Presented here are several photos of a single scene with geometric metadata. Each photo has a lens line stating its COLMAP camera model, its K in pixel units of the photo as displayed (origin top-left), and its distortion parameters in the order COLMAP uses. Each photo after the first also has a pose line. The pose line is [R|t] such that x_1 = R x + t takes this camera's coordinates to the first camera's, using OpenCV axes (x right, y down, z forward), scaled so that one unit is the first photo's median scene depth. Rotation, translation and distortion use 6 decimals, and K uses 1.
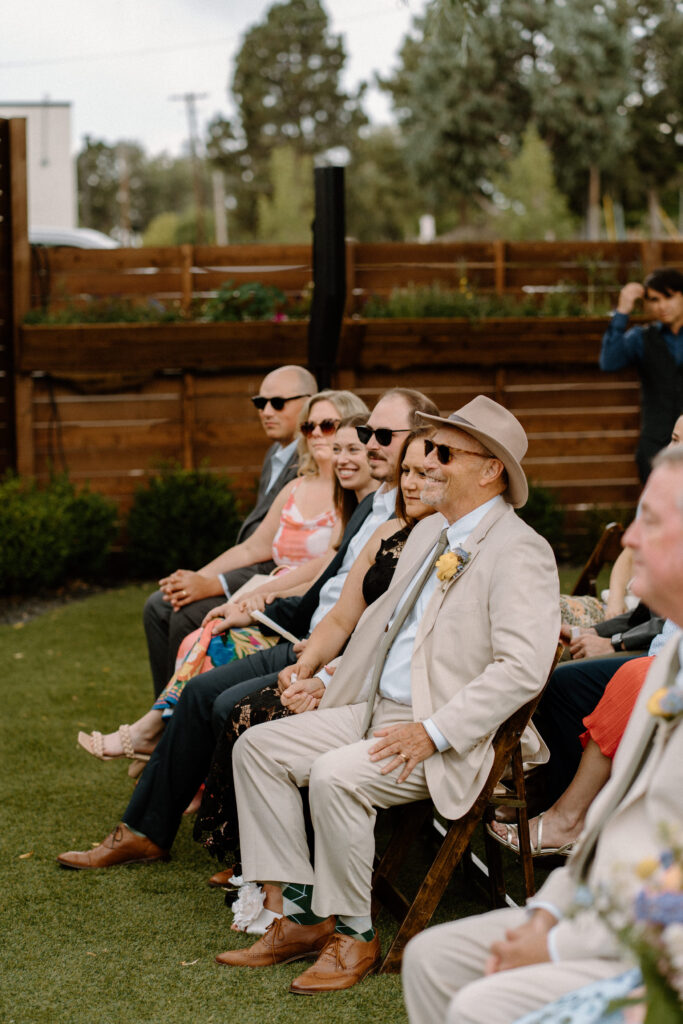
lens RADIAL K [[2789.9, 0, 341.5], [0, 2789.9, 512.0], [0, 0, 1]] dist [0.106427, -1.007656]
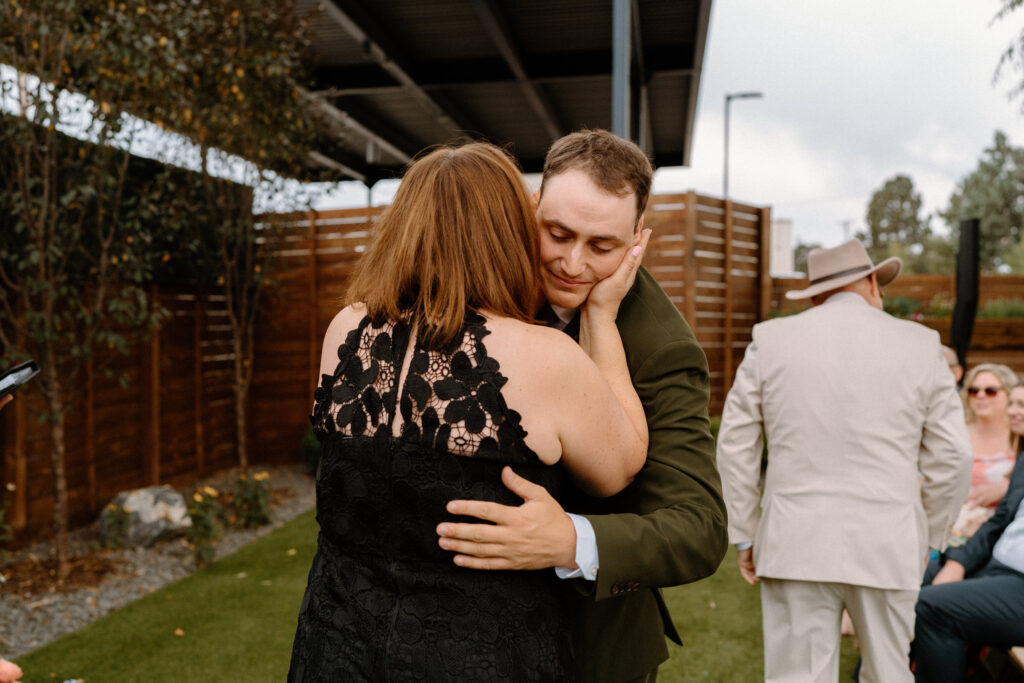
lens RADIAL K [[1150.1, 0, 433.5], [0, 1150.1, 336.3], [0, 0, 1]] dist [-0.006879, 0.024104]
pose [[0.922844, 0.016943, -0.384802, -0.024206], [-0.038038, 0.998157, -0.047276, -0.011582], [0.383292, 0.058266, 0.921788, 0.211764]]
